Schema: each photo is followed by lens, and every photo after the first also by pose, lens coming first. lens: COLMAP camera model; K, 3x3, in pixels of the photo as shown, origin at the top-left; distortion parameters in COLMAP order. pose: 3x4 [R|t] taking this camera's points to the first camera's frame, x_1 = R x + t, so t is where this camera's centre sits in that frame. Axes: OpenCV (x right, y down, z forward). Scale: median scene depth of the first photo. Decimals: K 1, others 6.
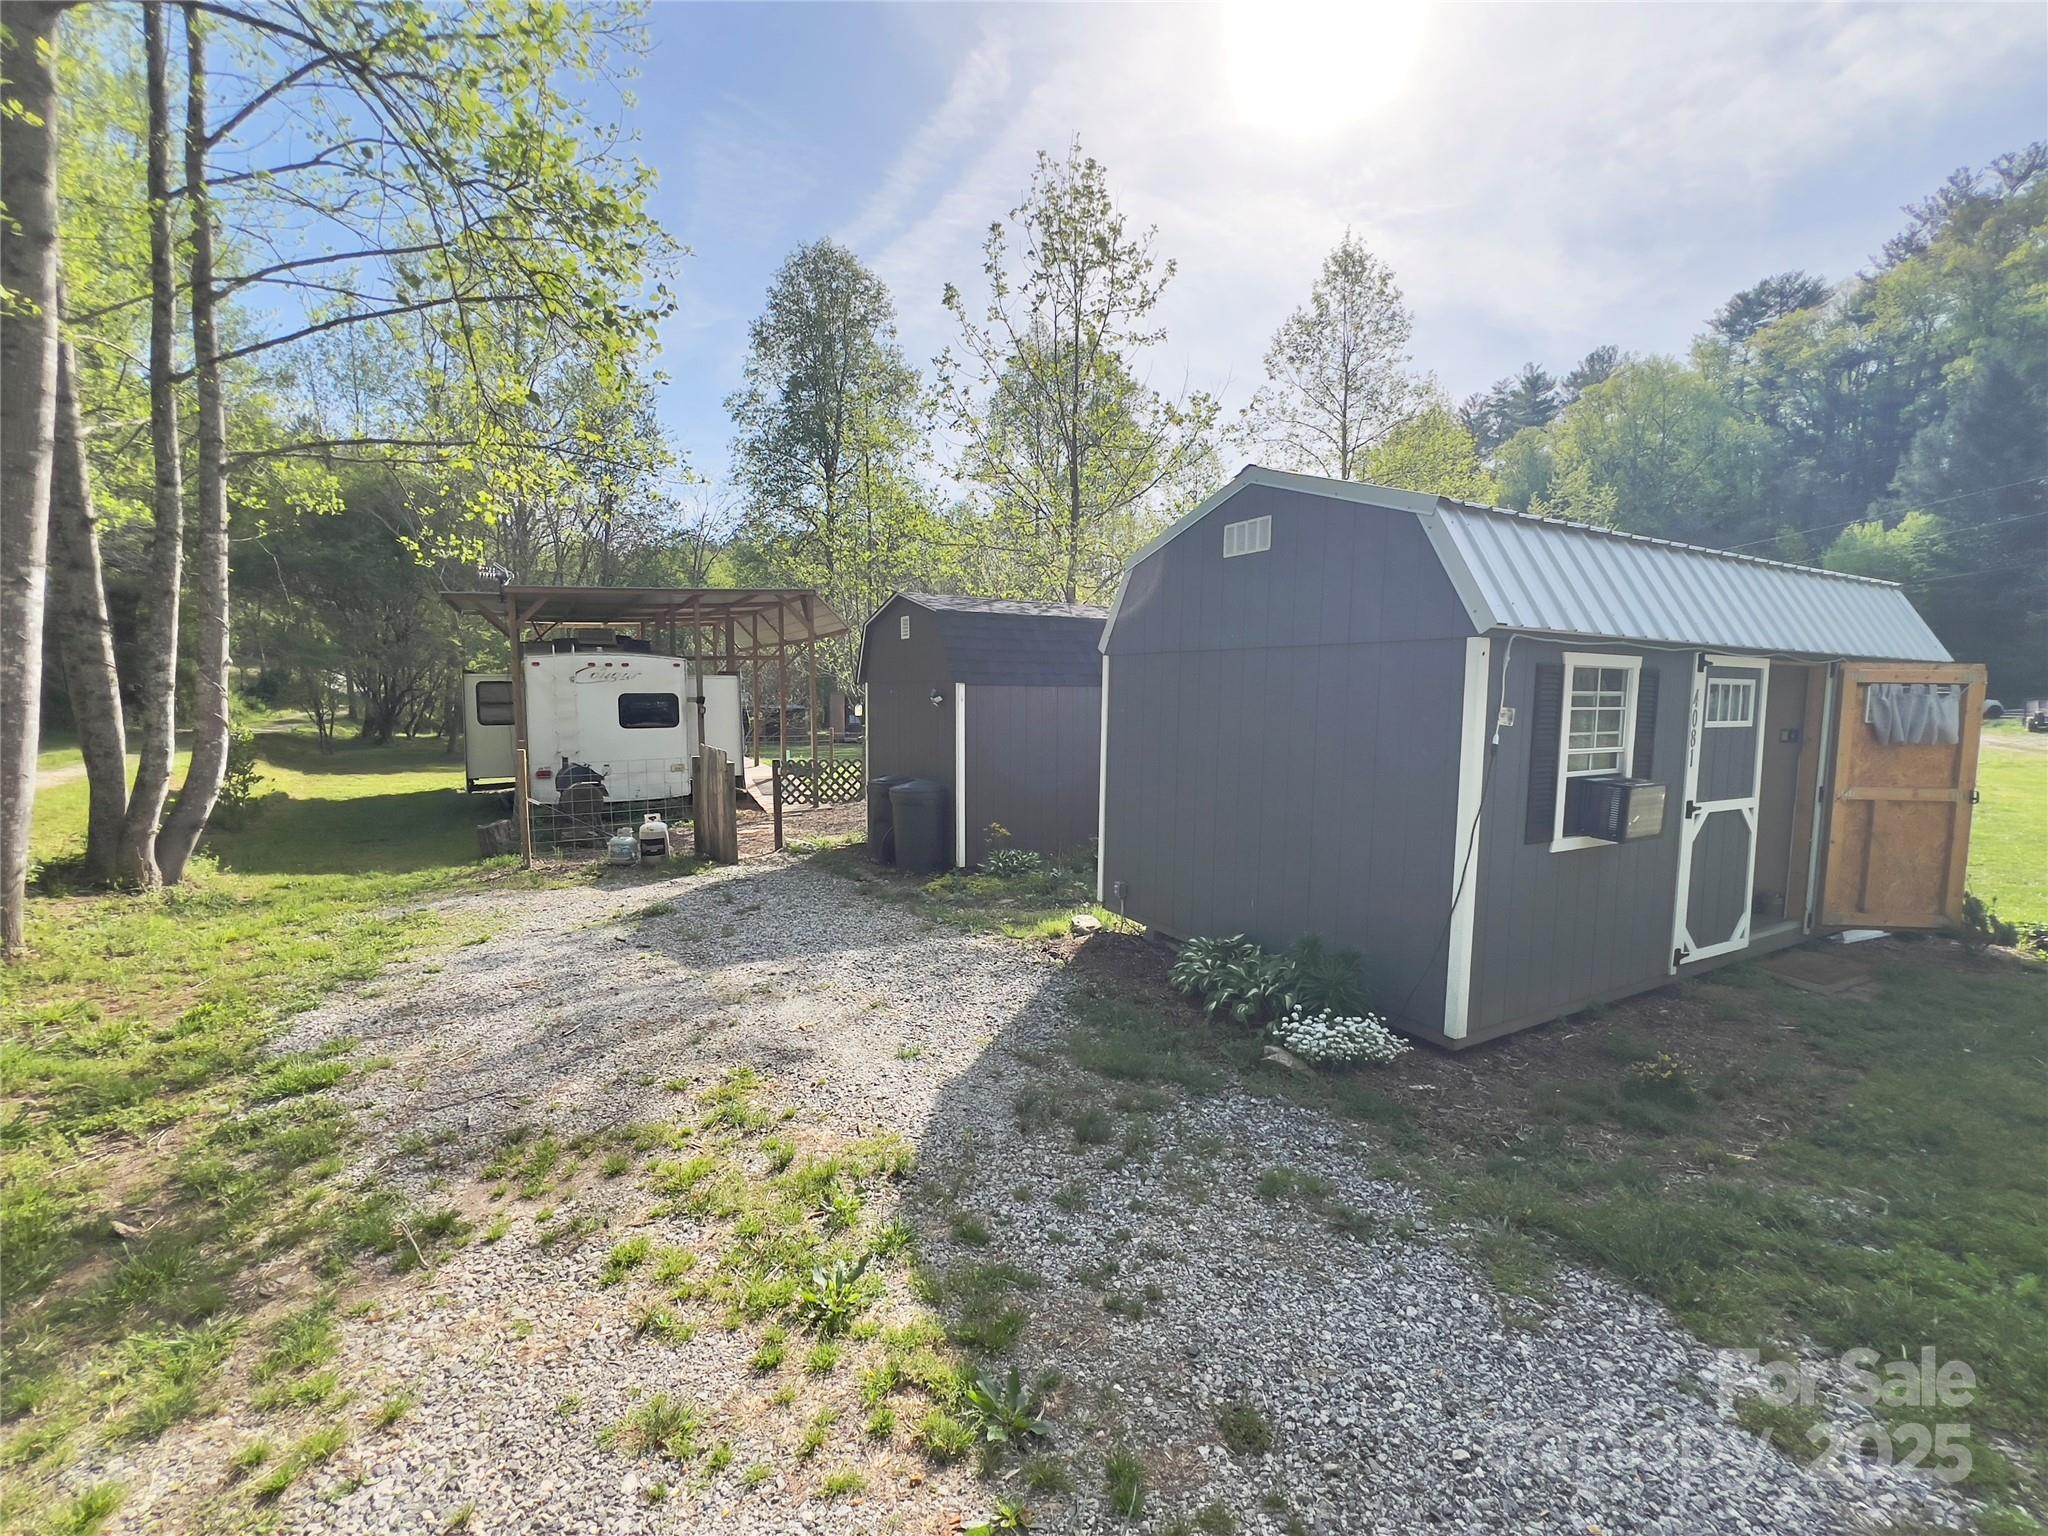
lens RADIAL K [[826.9, 0, 1023.1], [0, 826.9, 766.8], [0, 0, 1]] dist [0.000031, 0.000199]
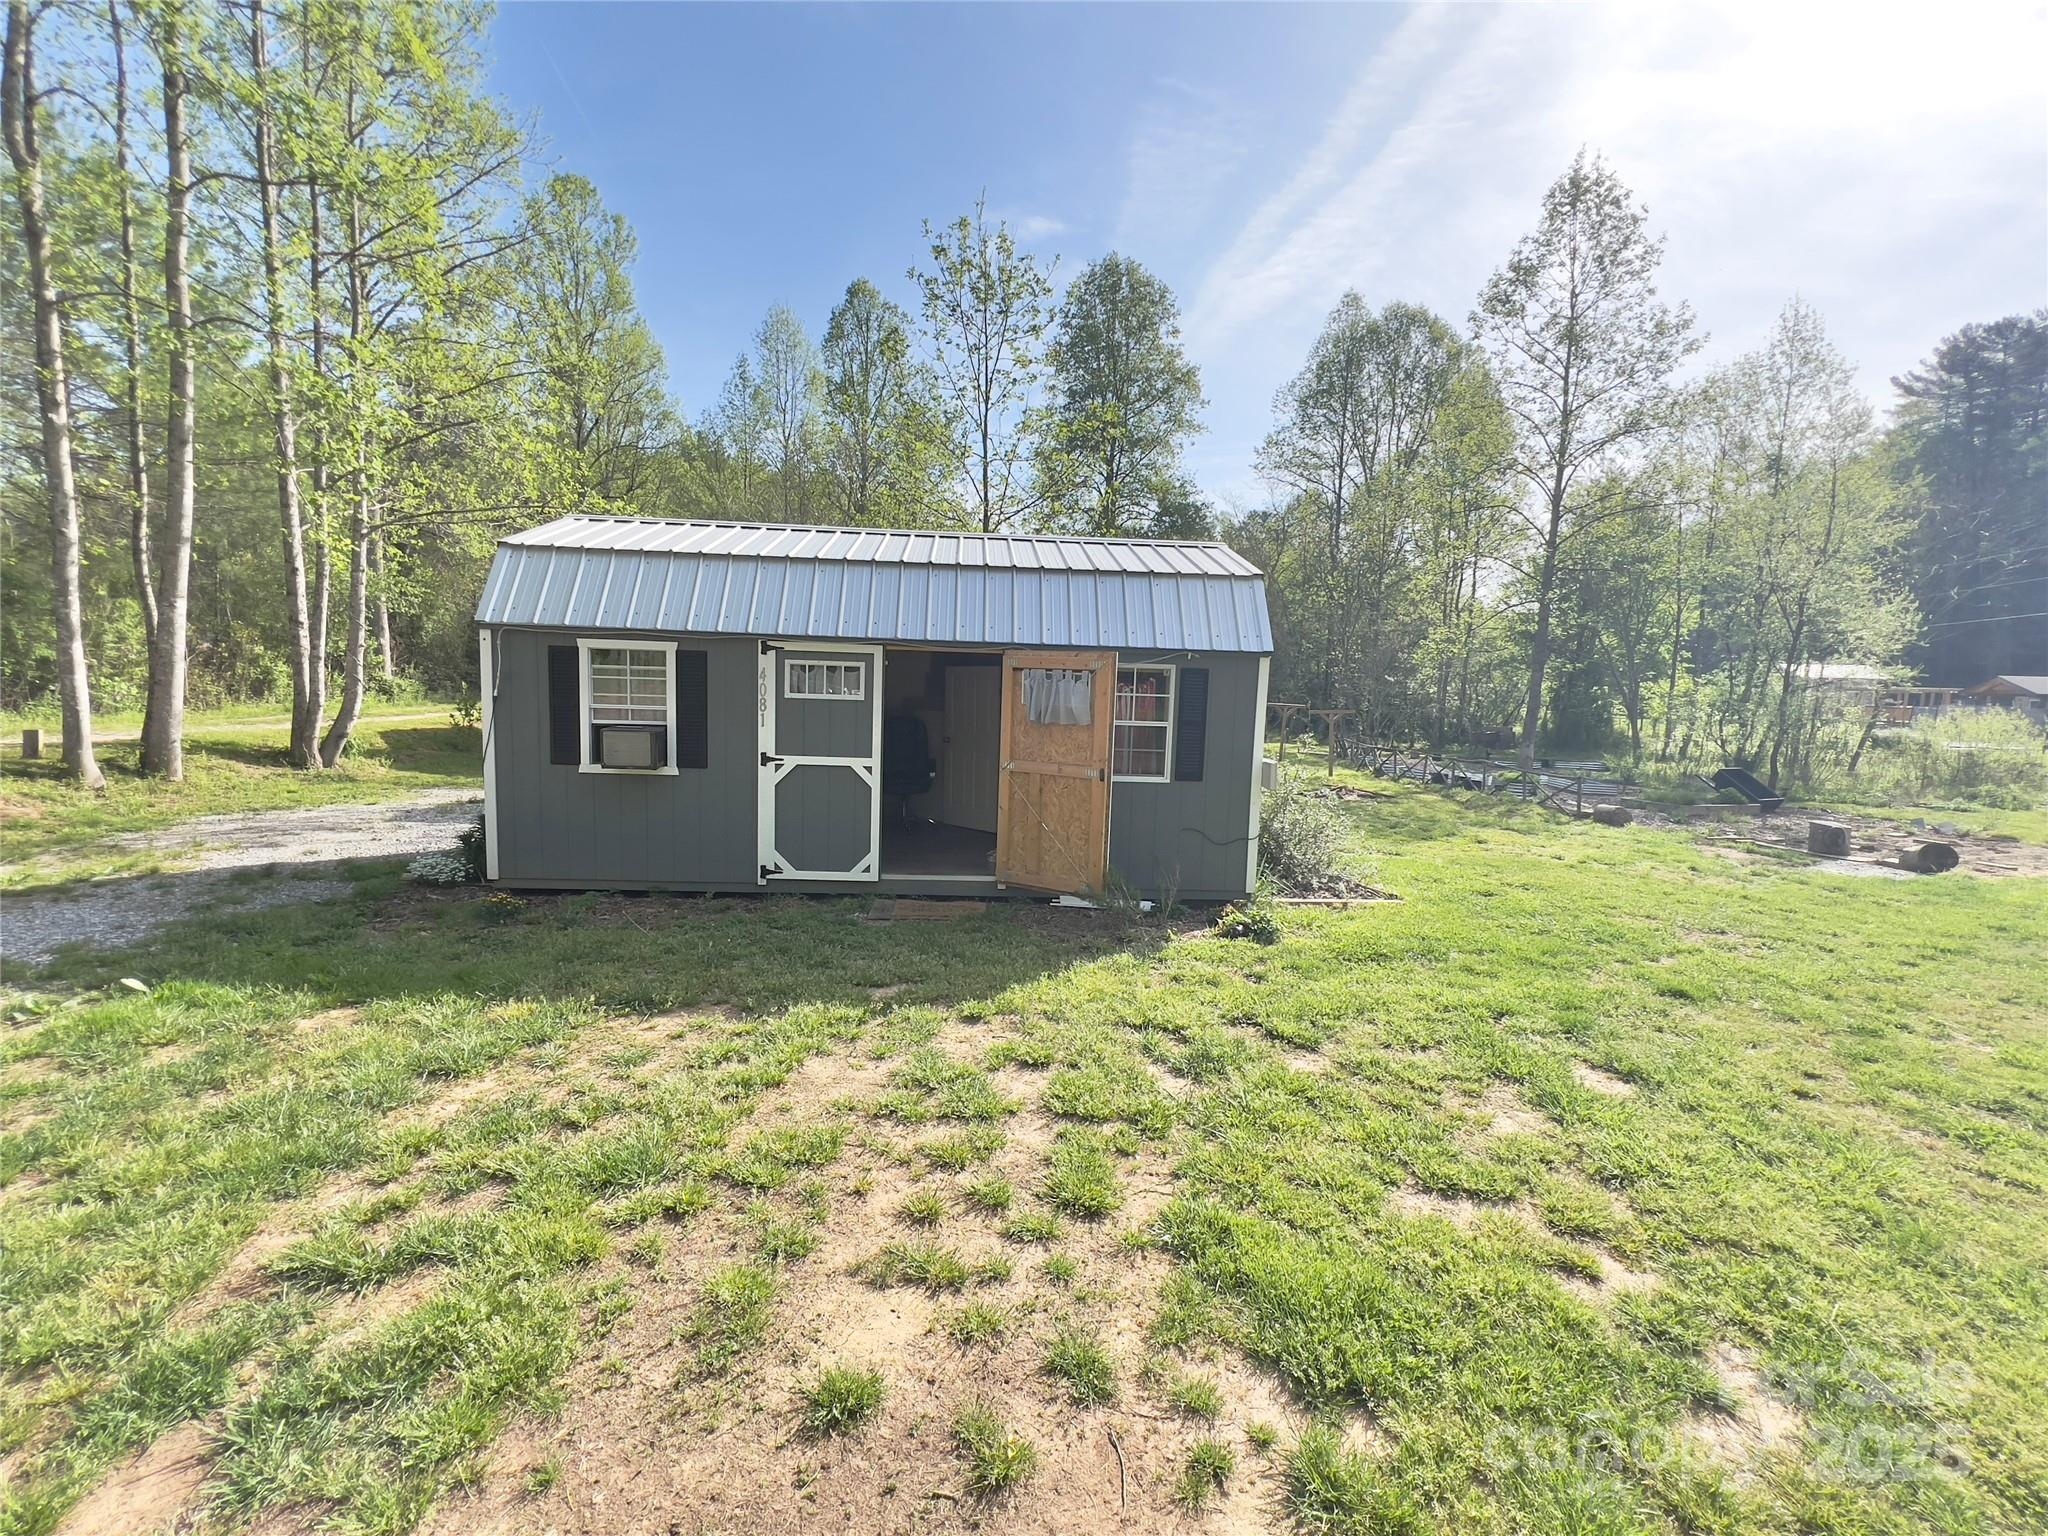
lens RADIAL K [[826.9, 0, 1031.6], [0, 826.9, 767.8], [0, 0, 1]] dist [0.000031, 0.000199]
pose [[0.908140, 0.066589, -0.413338, 1.703916], [-0.063261, 0.997760, 0.021751, 0.009803], [0.413860, 0.006396, 0.910318, -0.021821]]
